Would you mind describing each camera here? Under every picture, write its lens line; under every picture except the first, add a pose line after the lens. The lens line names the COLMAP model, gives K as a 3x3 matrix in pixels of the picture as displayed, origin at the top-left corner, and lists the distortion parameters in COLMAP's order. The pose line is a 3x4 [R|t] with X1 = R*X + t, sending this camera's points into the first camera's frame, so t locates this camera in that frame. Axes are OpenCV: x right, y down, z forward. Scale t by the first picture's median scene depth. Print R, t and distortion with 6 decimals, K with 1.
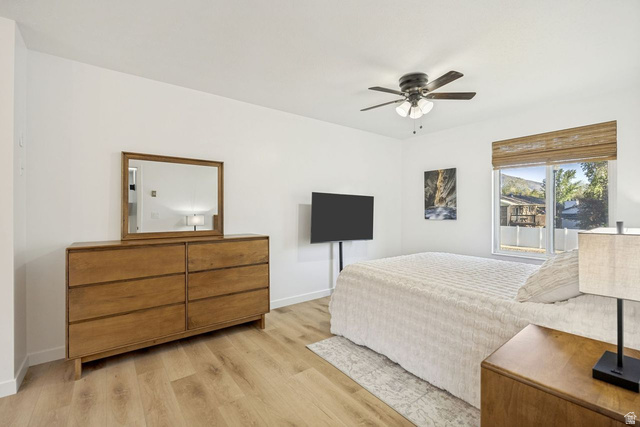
lens RADIAL K [[277.3, 0, 318.5], [0, 277.3, 212.7], [0, 0, 1]] dist [-0.003665, 0.000585]
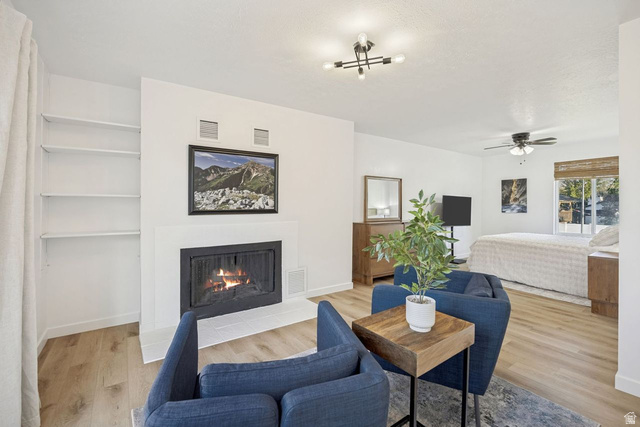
lens RADIAL K [[277.3, 0, 320.8], [0, 277.3, 207.7], [0, 0, 1]] dist [-0.003665, 0.000585]
pose [[0.999217, 0.004533, -0.039305, -0.560871], [-0.004564, 0.999989, -0.000691, 0.003362], [0.039301, 0.000870, 0.999227, -0.545143]]
